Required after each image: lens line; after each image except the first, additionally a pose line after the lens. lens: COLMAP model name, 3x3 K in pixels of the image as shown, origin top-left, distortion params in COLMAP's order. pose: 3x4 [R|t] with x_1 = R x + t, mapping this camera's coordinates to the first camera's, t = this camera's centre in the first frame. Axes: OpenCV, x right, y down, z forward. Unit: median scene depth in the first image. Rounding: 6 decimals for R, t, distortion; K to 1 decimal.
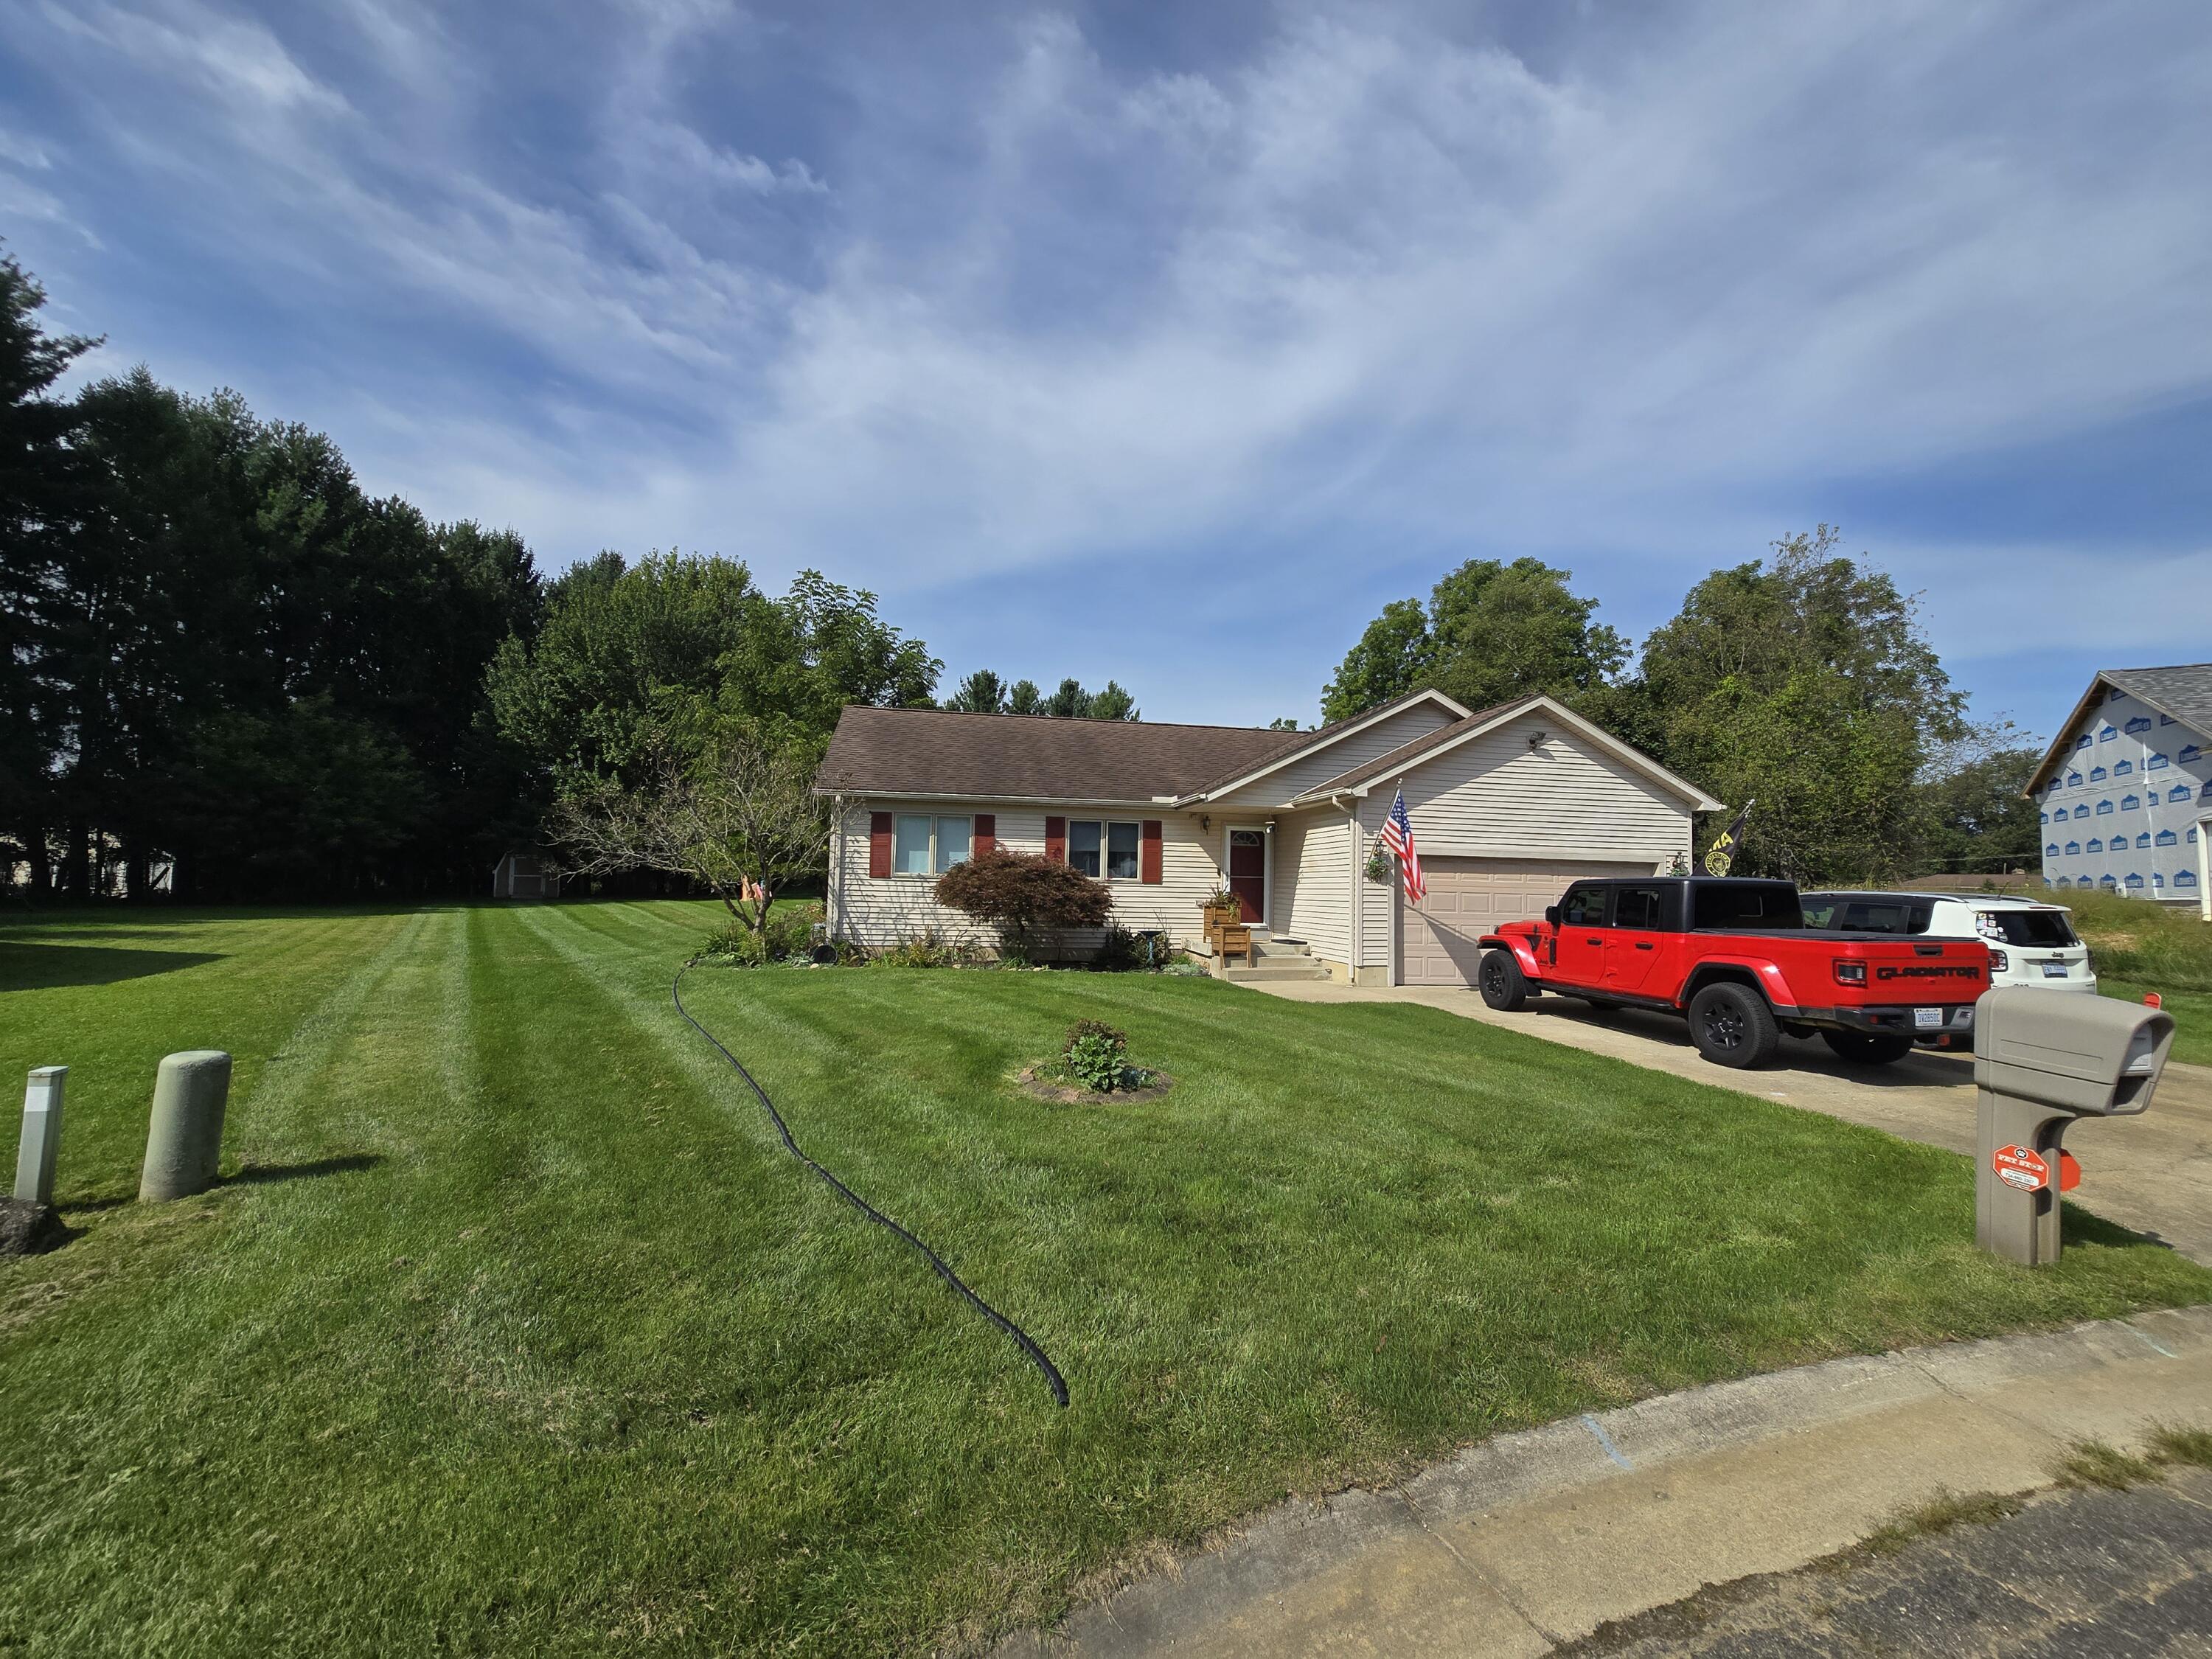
lens RADIAL K [[900.7, 0, 1090.1], [0, 900.7, 813.0], [0, 0, 1]] dist [-0.005842, 0.001881]
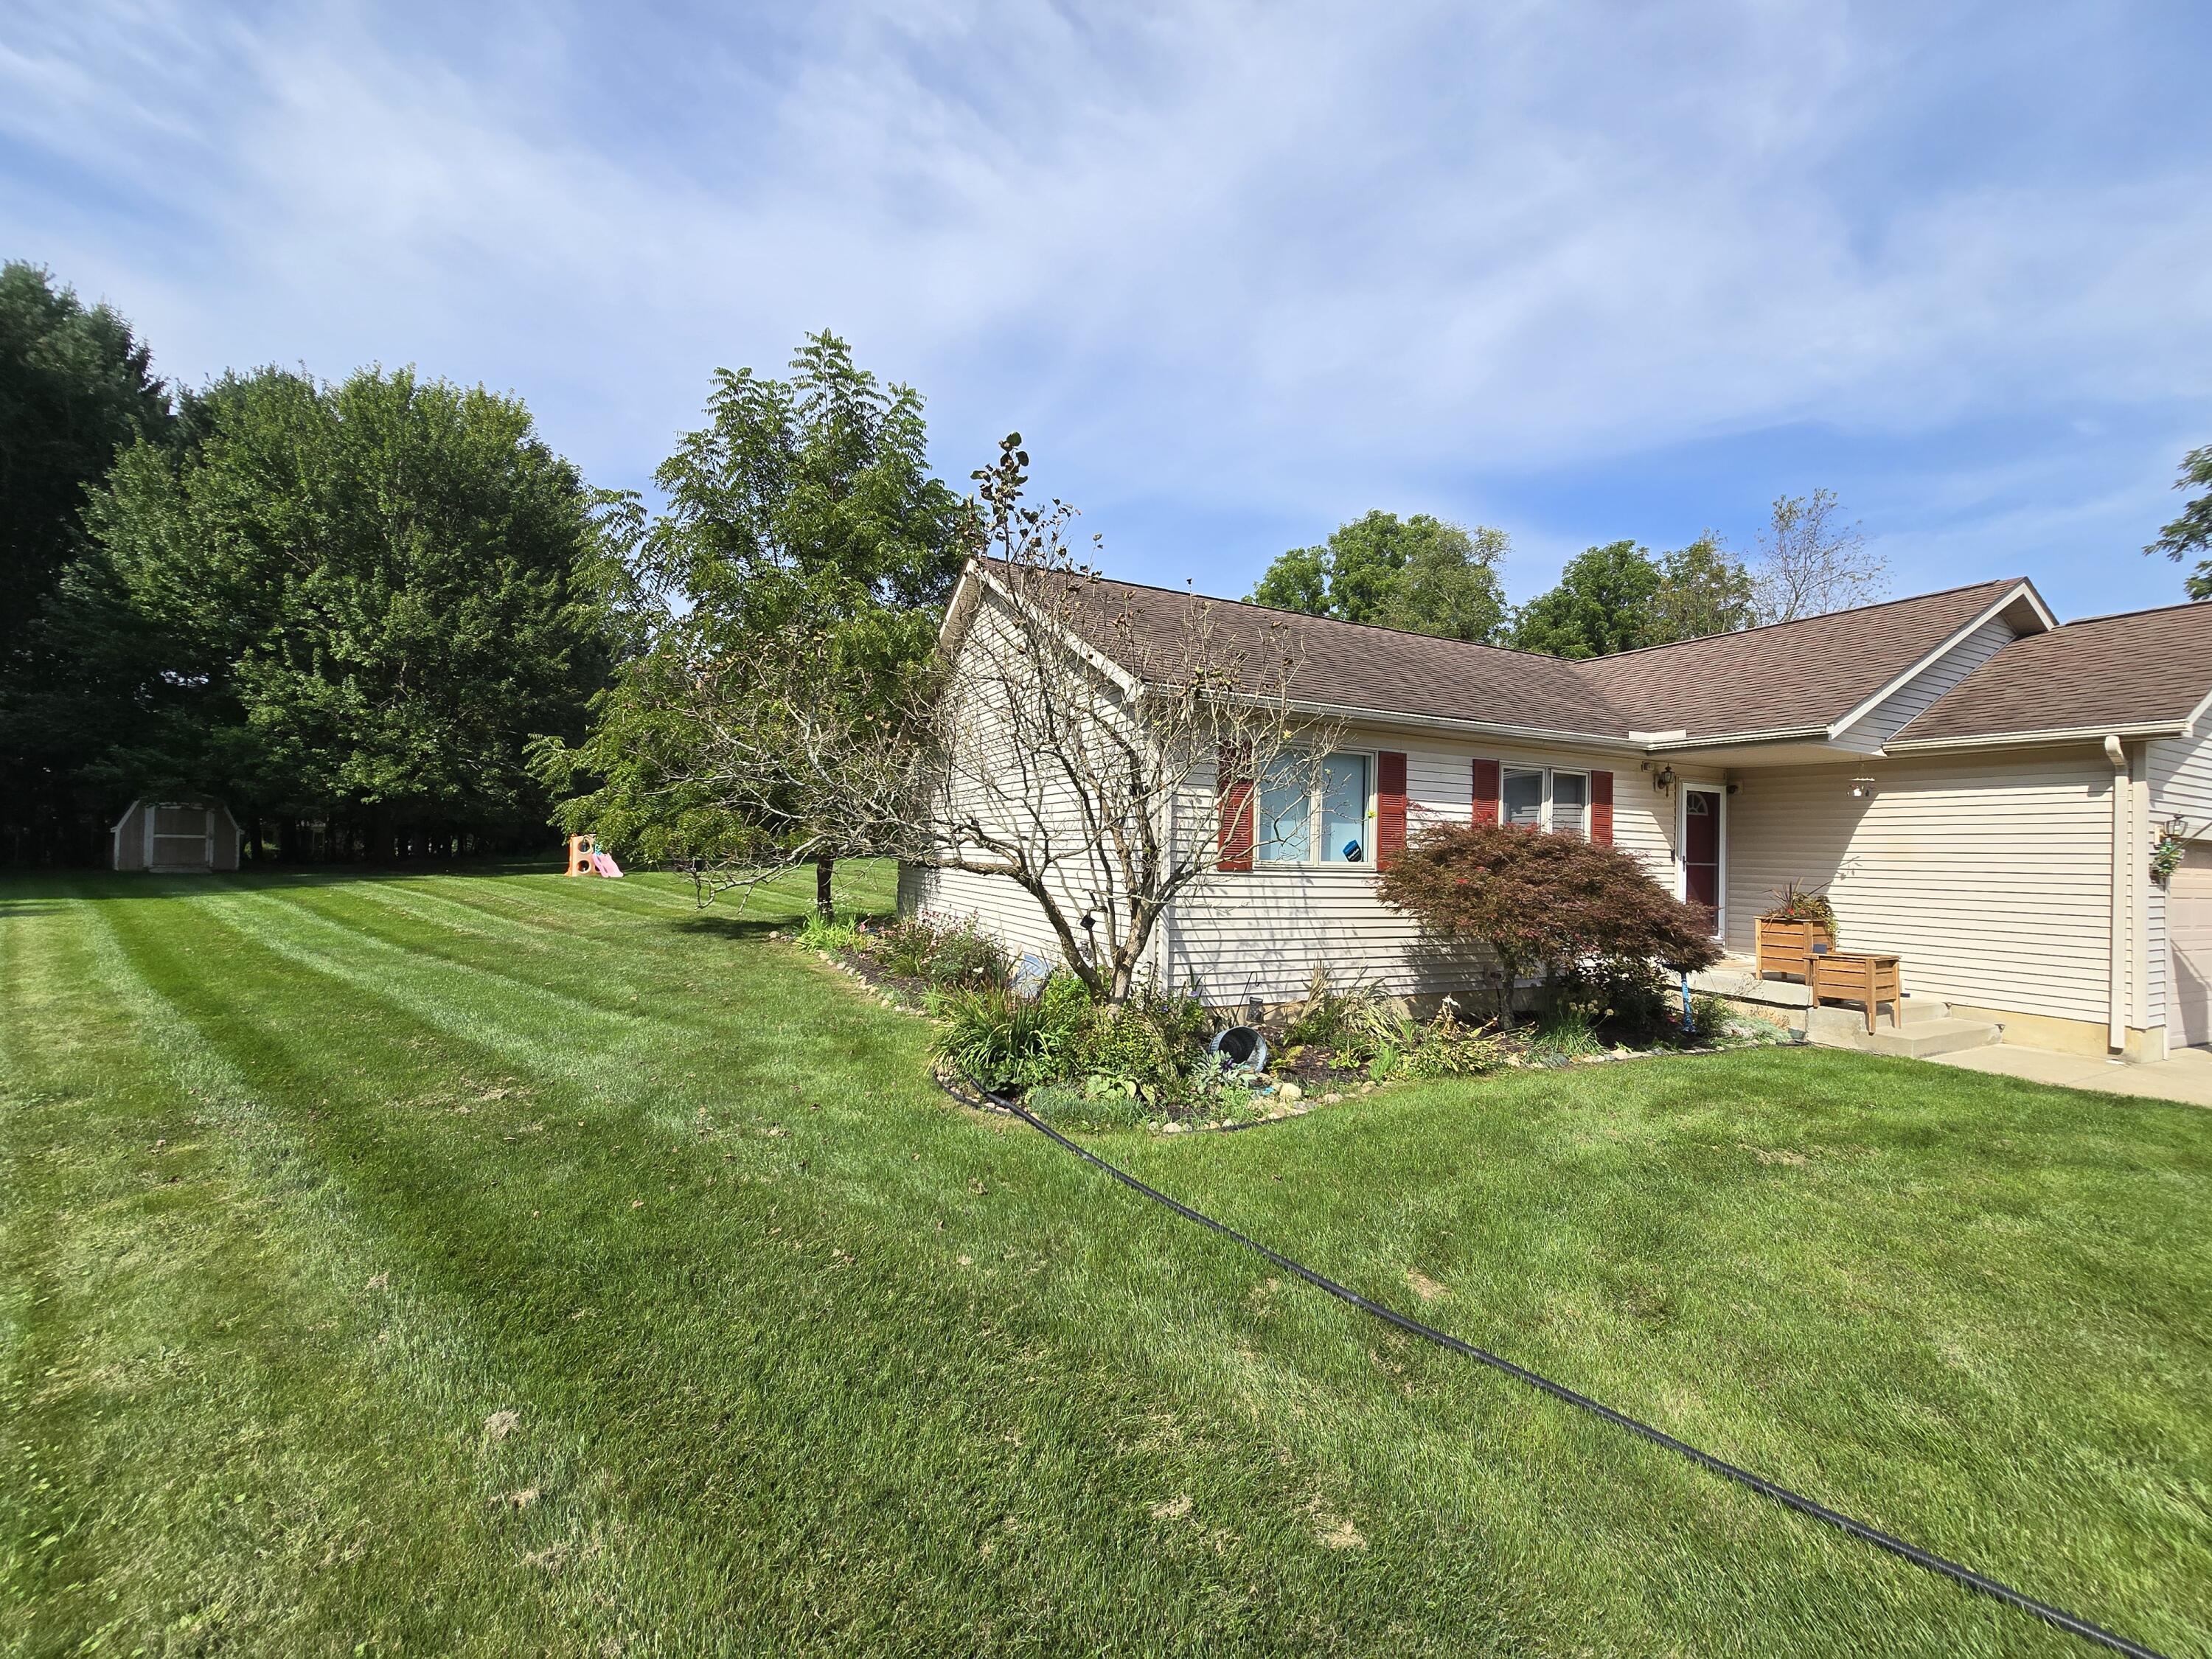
lens RADIAL K [[900.7, 0, 1092.1], [0, 900.7, 822.5], [0, 0, 1]] dist [-0.005842, 0.001881]
pose [[0.962079, 0.011444, 0.272531, -0.291126], [-0.027322, 0.998138, 0.054539, 0.012977], [-0.271399, -0.059917, 0.960600, 0.353974]]
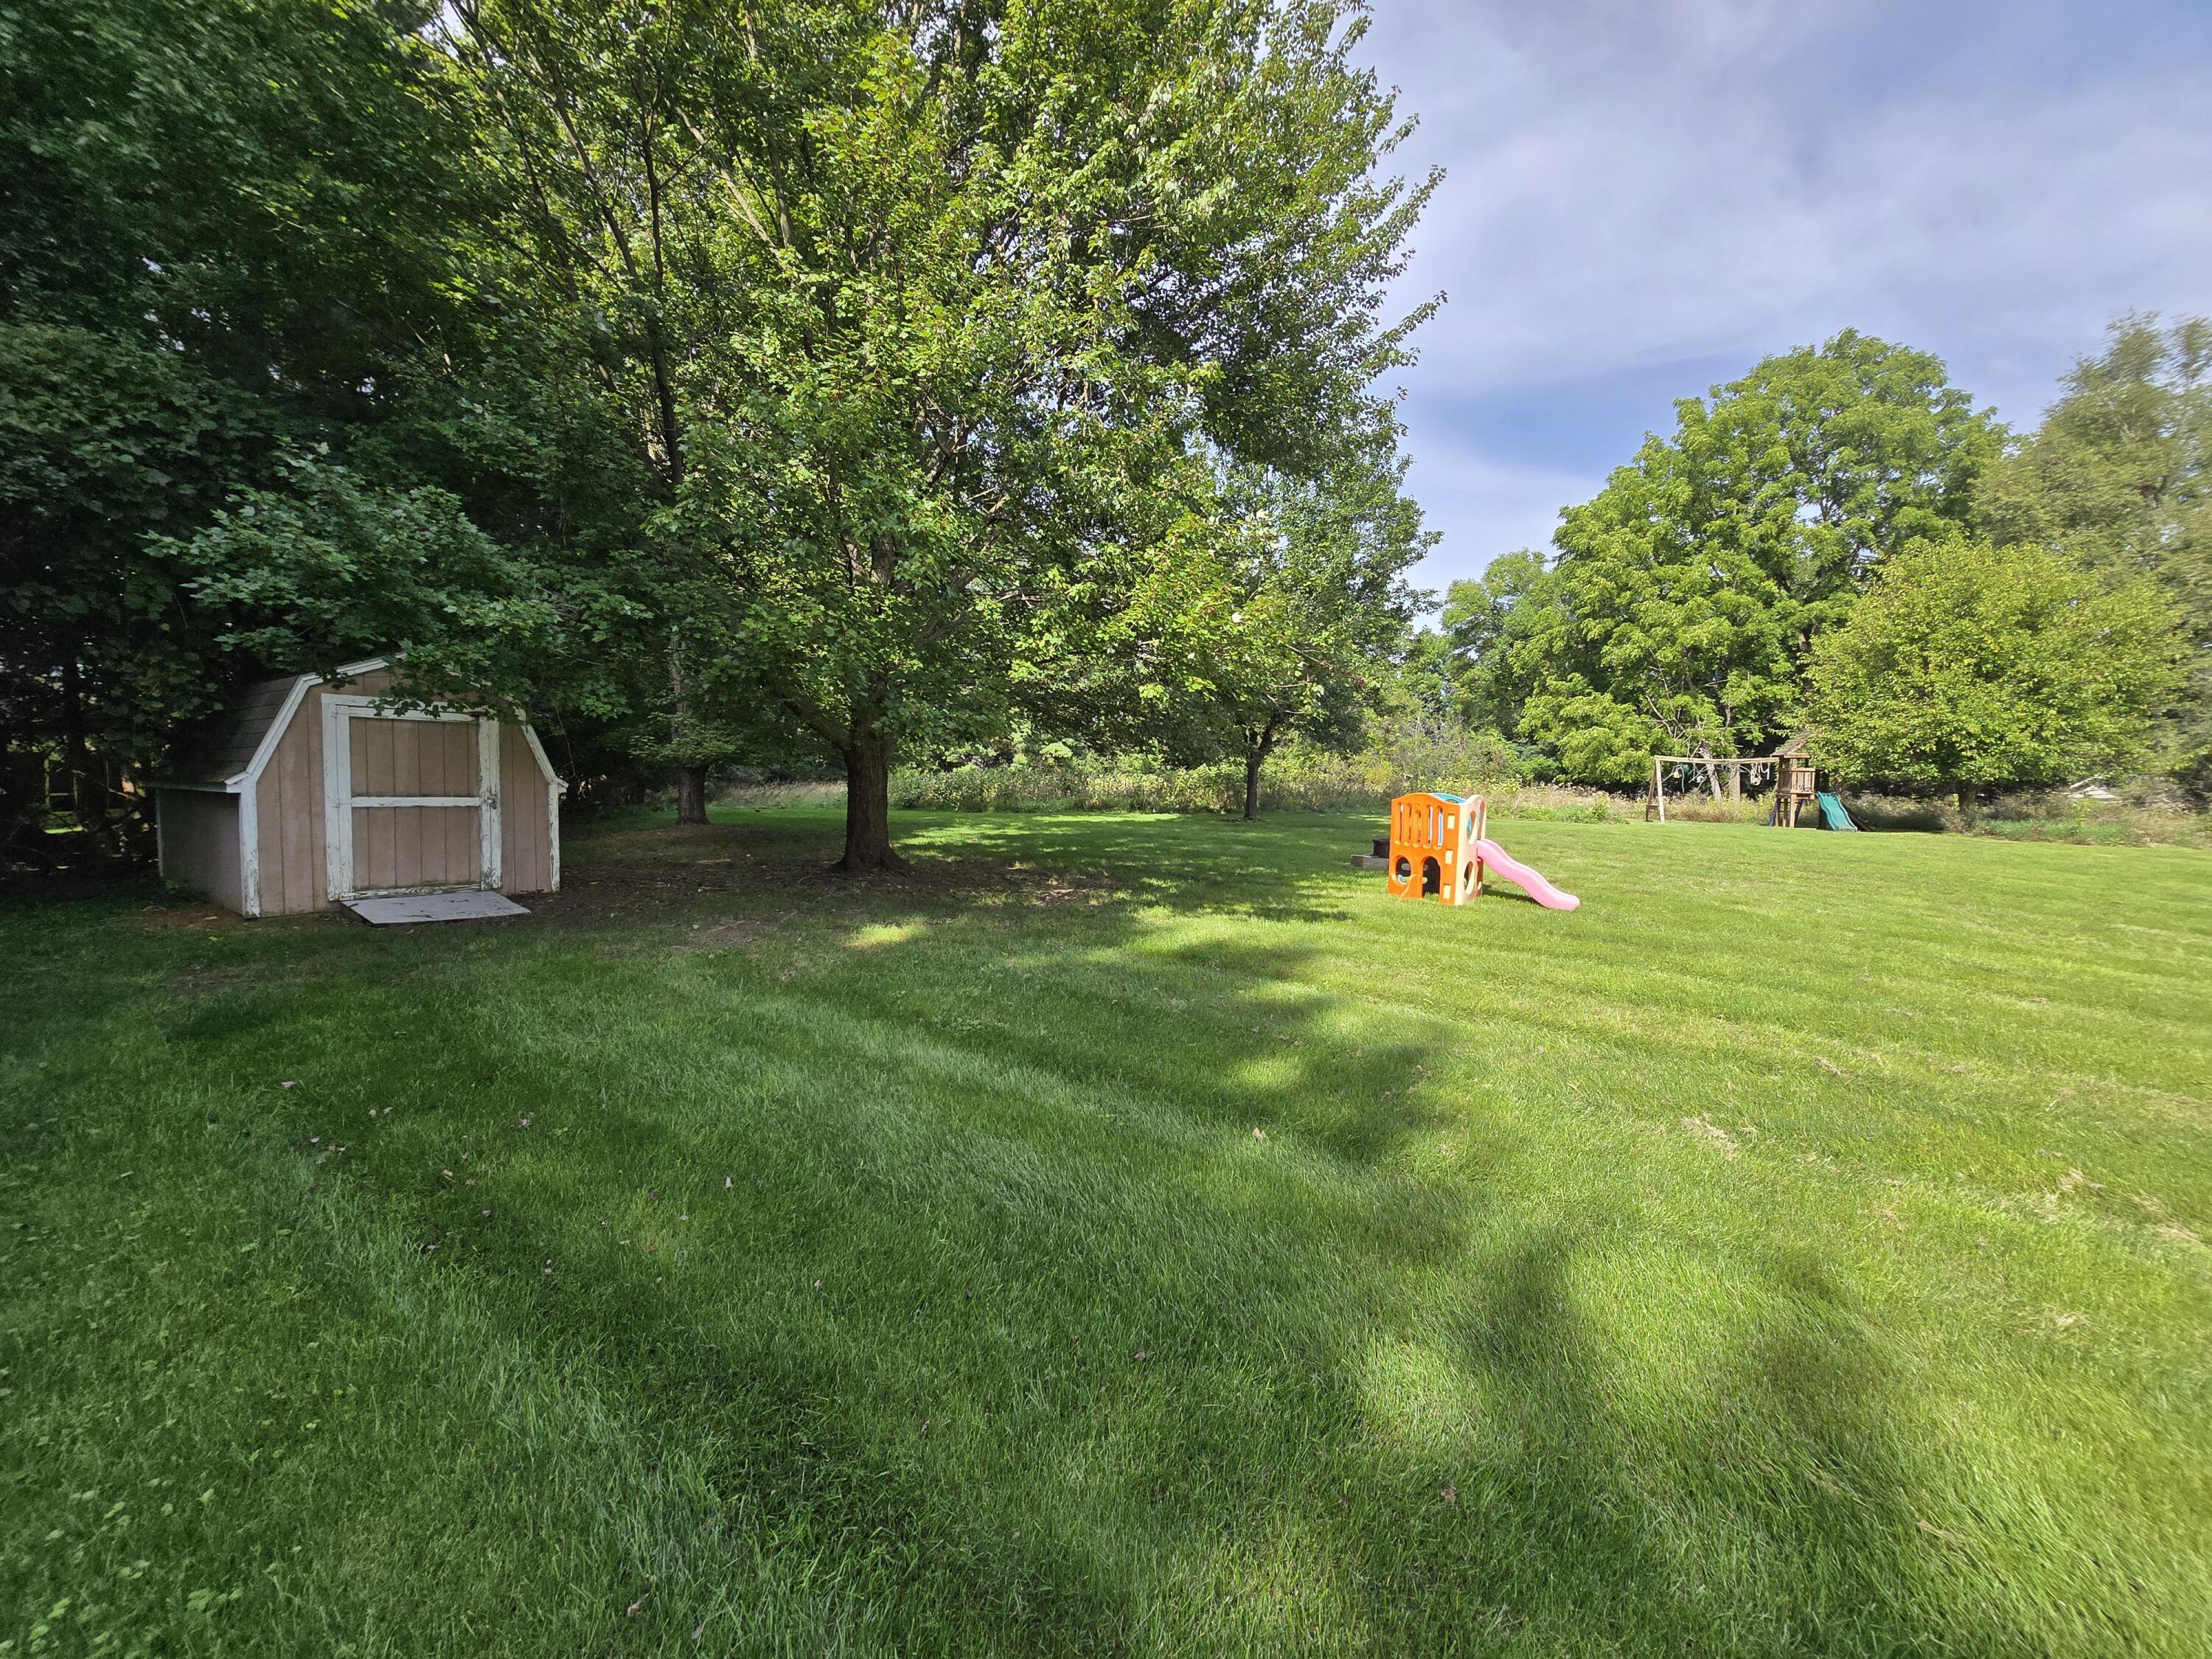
lens RADIAL K [[900.7, 0, 1070.9], [0, 900.7, 818.1], [0, 0, 1]] dist [-0.005842, 0.001881]
pose [[0.941041, -0.009032, 0.338172, -0.899764], [-0.037454, 0.990717, 0.130683, 0.065928], [-0.336213, -0.135644, 0.931967, 1.222731]]
